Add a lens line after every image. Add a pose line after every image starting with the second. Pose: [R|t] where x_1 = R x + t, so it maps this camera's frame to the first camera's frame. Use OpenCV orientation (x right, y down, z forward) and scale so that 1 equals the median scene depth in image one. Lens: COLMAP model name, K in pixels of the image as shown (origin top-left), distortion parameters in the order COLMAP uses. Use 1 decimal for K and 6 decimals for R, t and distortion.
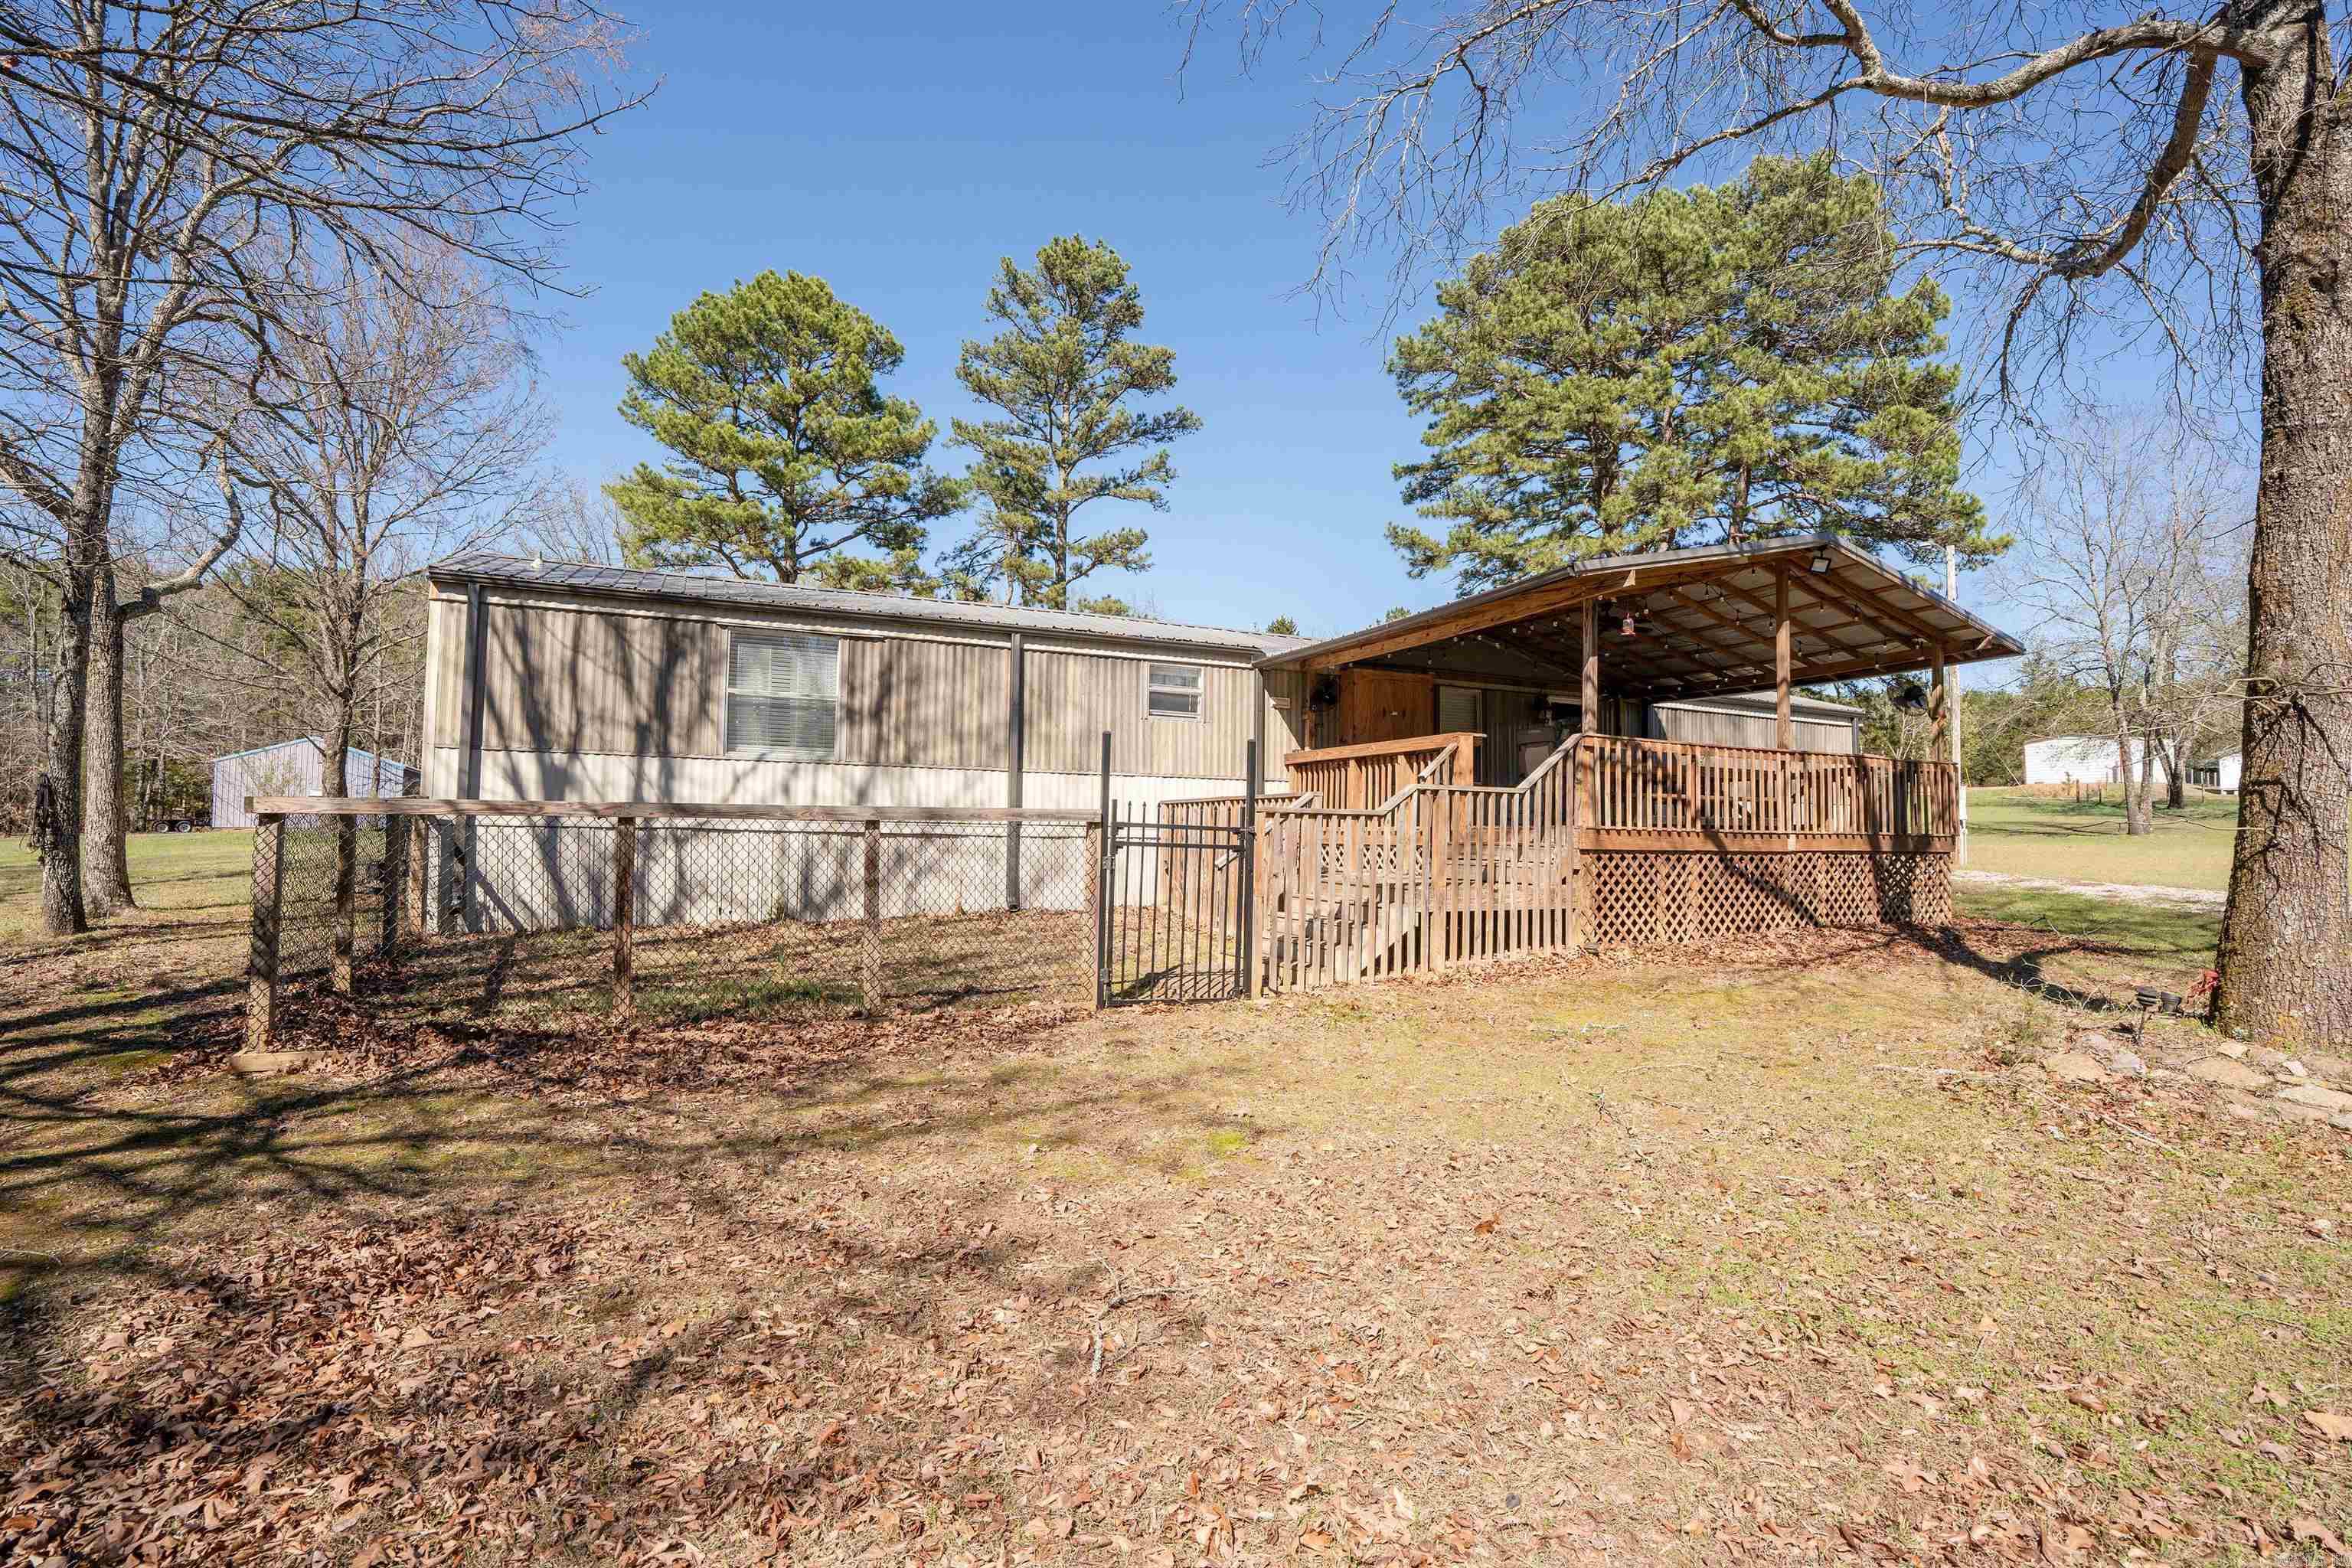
lens RADIAL K [[1051.0, 0, 1181.6], [0, 1051.0, 777.2], [0, 0, 1]] dist [-0.007456, 0.002610]
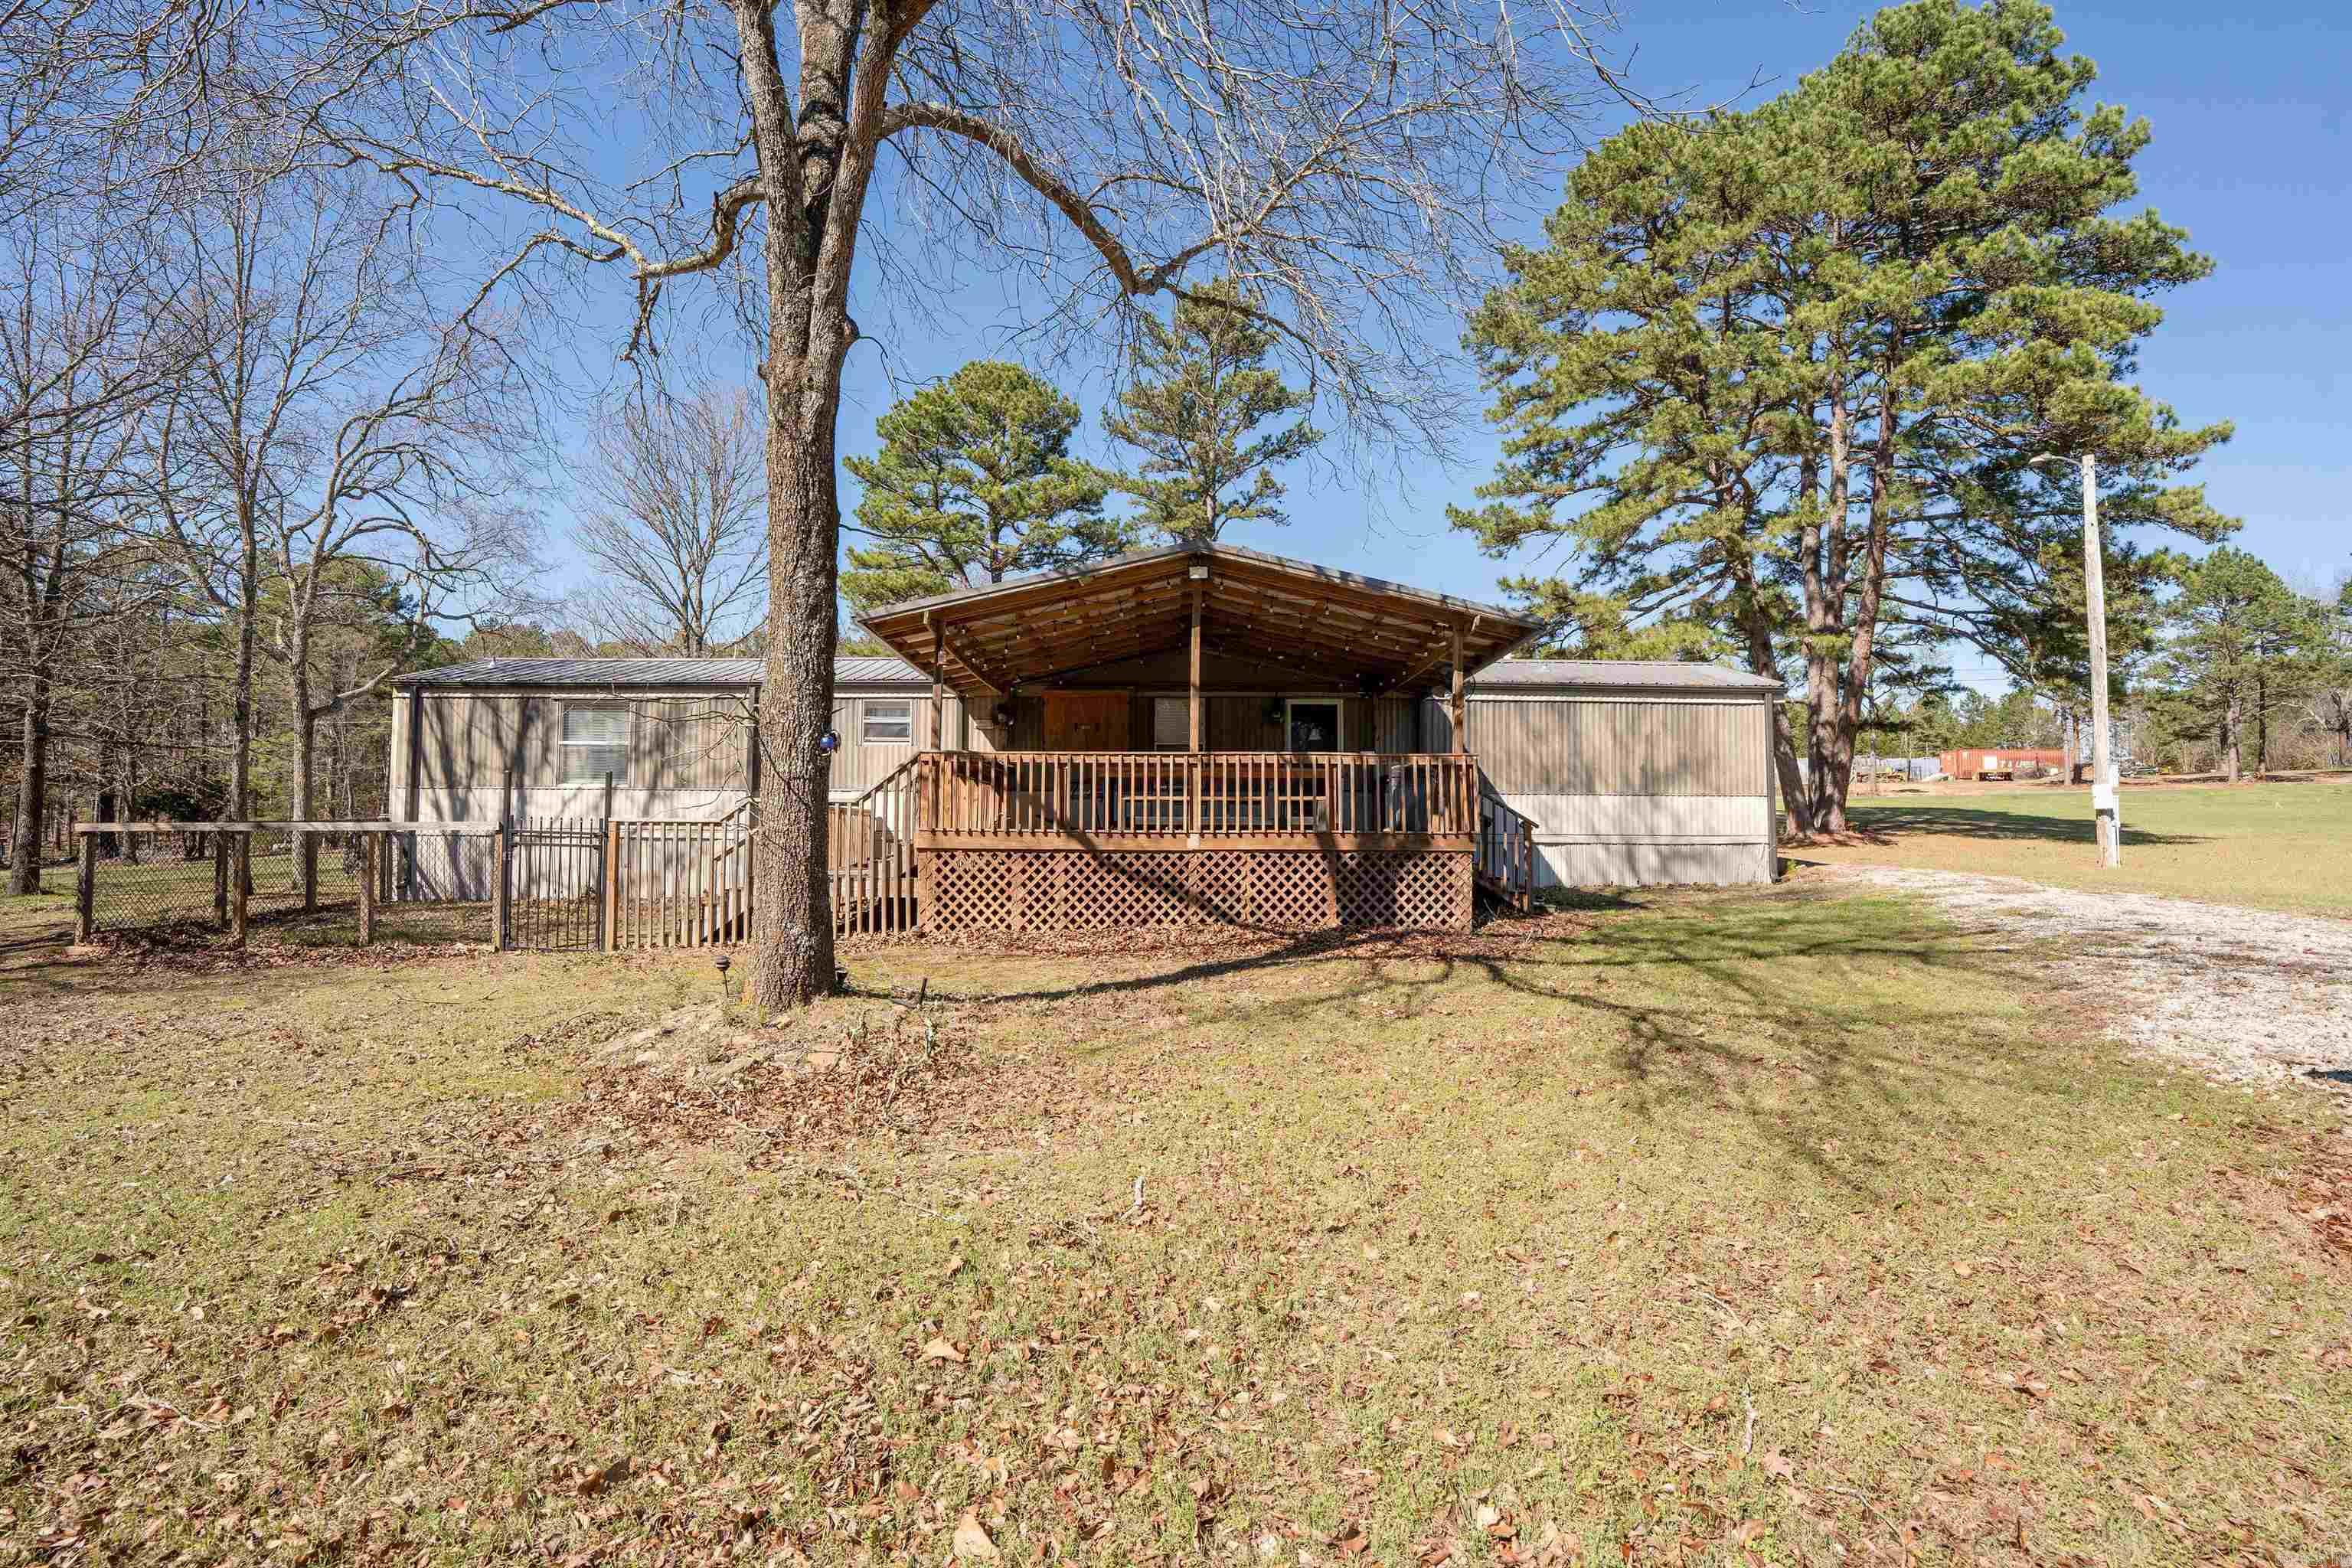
lens RADIAL K [[1051.0, 0, 1152.6], [0, 1051.0, 789.3], [0, 0, 1]] dist [-0.007456, 0.002610]
pose [[0.895000, -0.028267, -0.445170, 1.008385], [0.030779, 0.999525, -0.001588, 0.010976], [0.445004, -0.012281, 0.895444, 0.050580]]
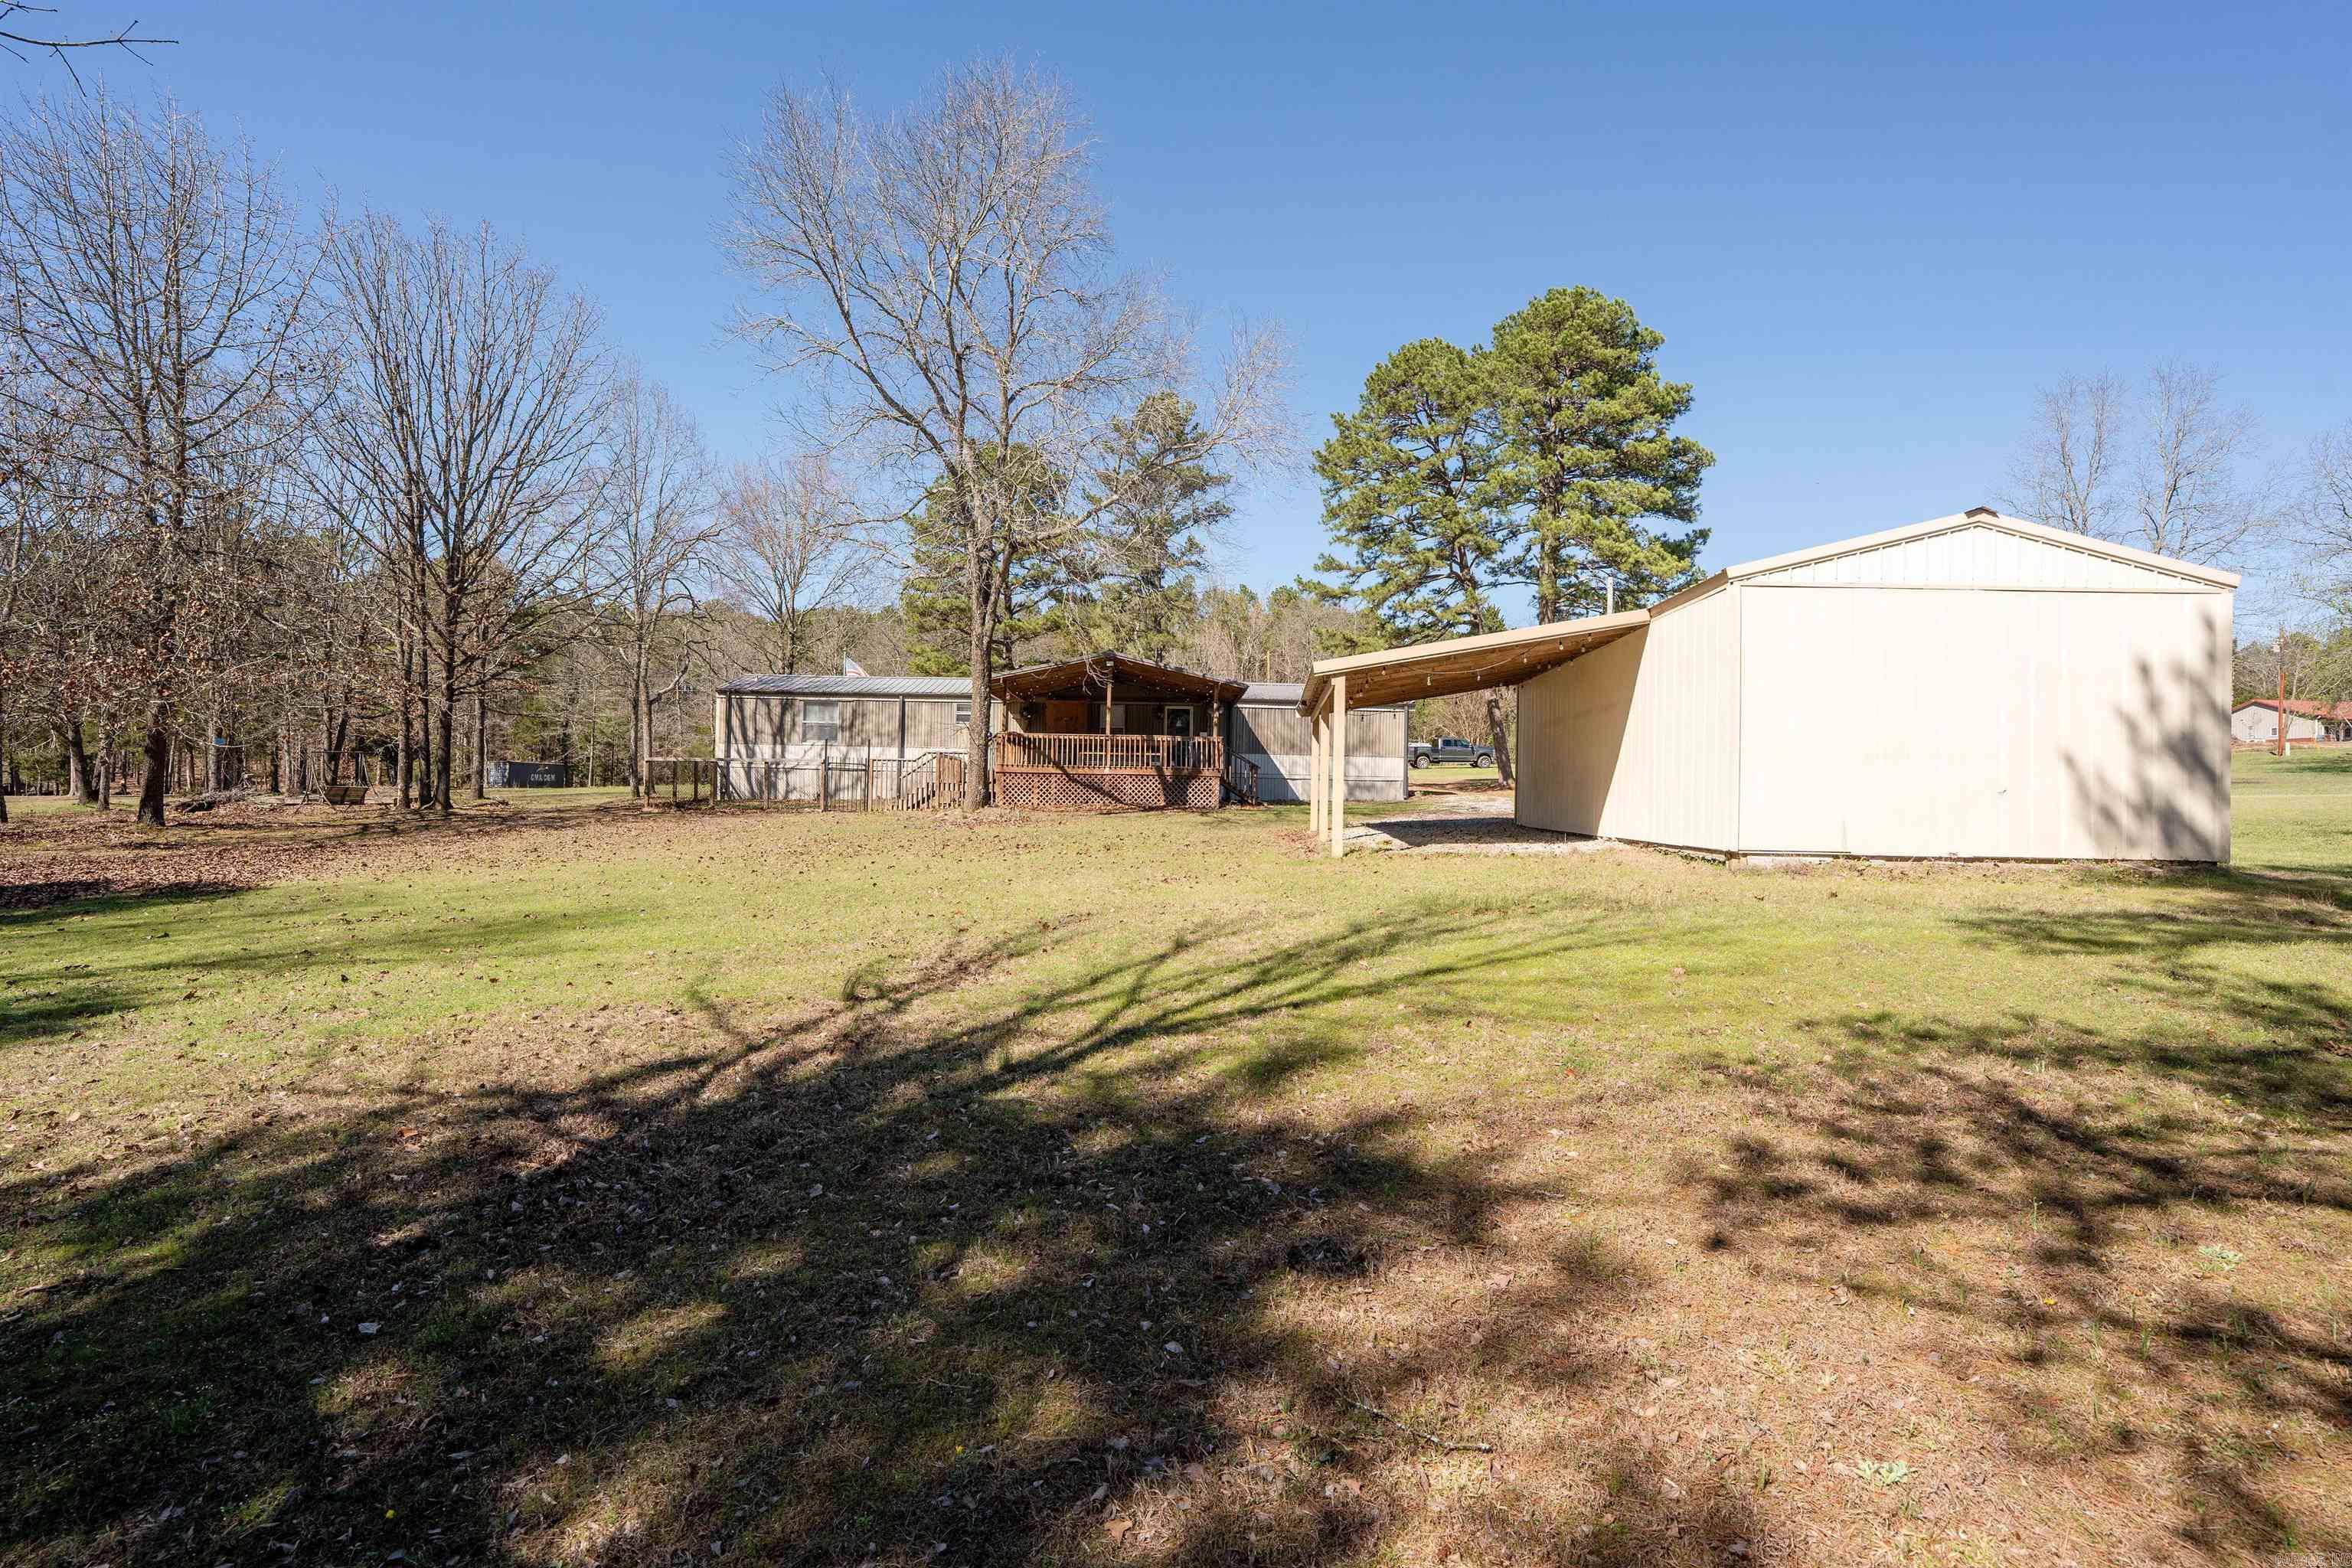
lens RADIAL K [[1051.0, 0, 1178.3], [0, 1051.0, 780.5], [0, 0, 1]] dist [-0.007456, 0.002610]
pose [[0.911063, -0.002011, -0.412262, 1.818170], [0.015442, 0.999453, 0.029251, 0.013207], [0.411977, -0.033015, 0.910596, -1.306358]]
